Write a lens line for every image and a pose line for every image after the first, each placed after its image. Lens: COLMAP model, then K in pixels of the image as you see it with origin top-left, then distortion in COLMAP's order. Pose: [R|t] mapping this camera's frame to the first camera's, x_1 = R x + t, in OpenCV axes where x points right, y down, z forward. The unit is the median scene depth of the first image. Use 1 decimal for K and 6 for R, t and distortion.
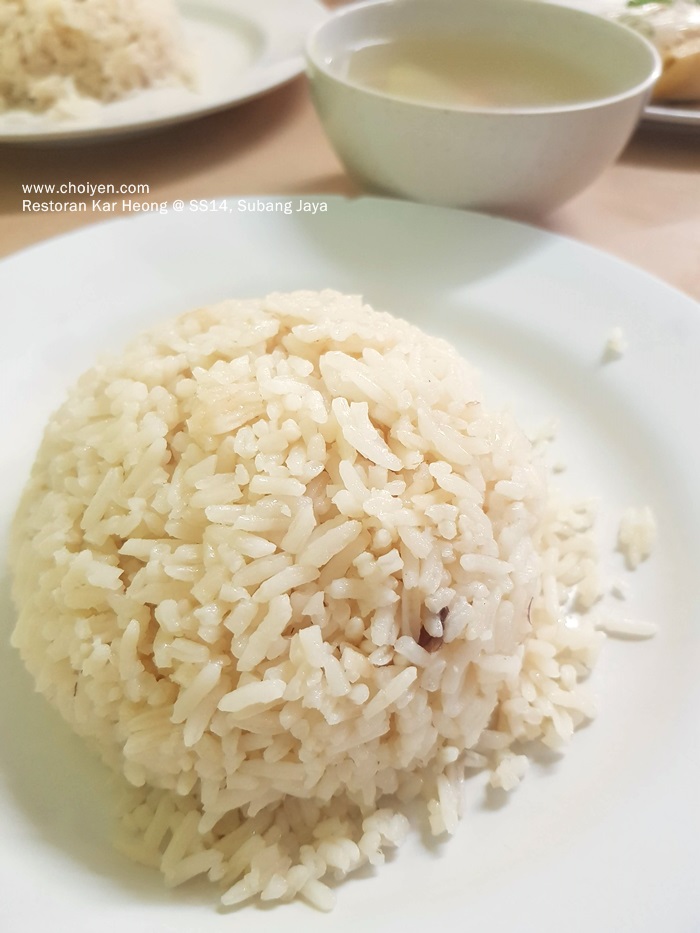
lens RADIAL K [[779.0, 0, 353.2], [0, 779.0, 459.0], [0, 0, 1]] dist [-0.009174, -0.002258]
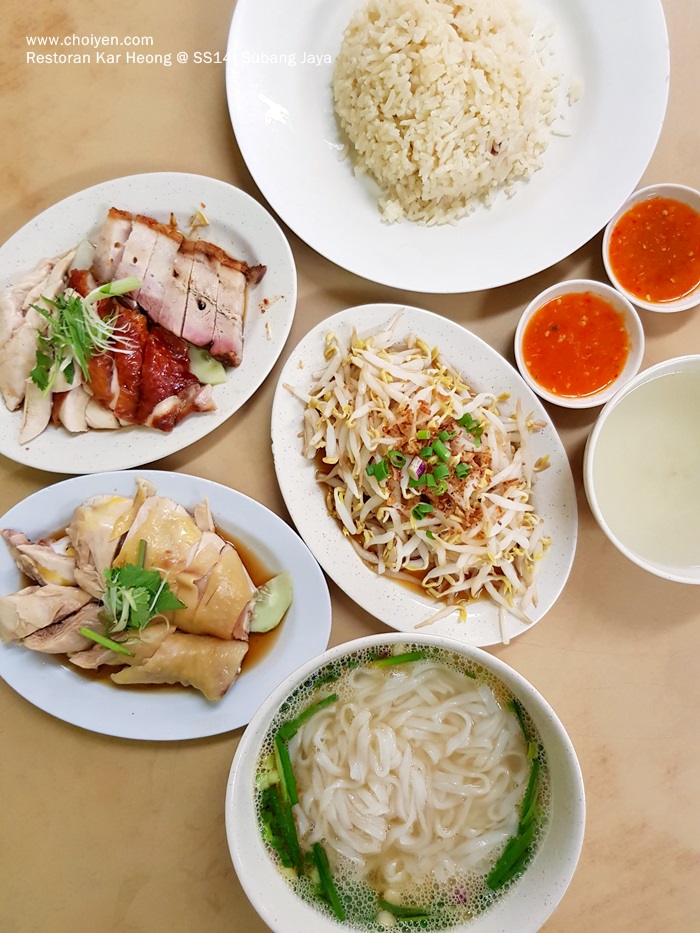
lens RADIAL K [[779.0, 0, 348.3], [0, 779.0, 458.4], [0, 0, 1]] dist [-0.009174, -0.002258]
pose [[0.999917, -0.012388, 0.003627, -0.552255], [0.006210, 0.708035, 0.706150, -1.182126], [-0.011316, -0.706069, 0.708053, -2.263490]]
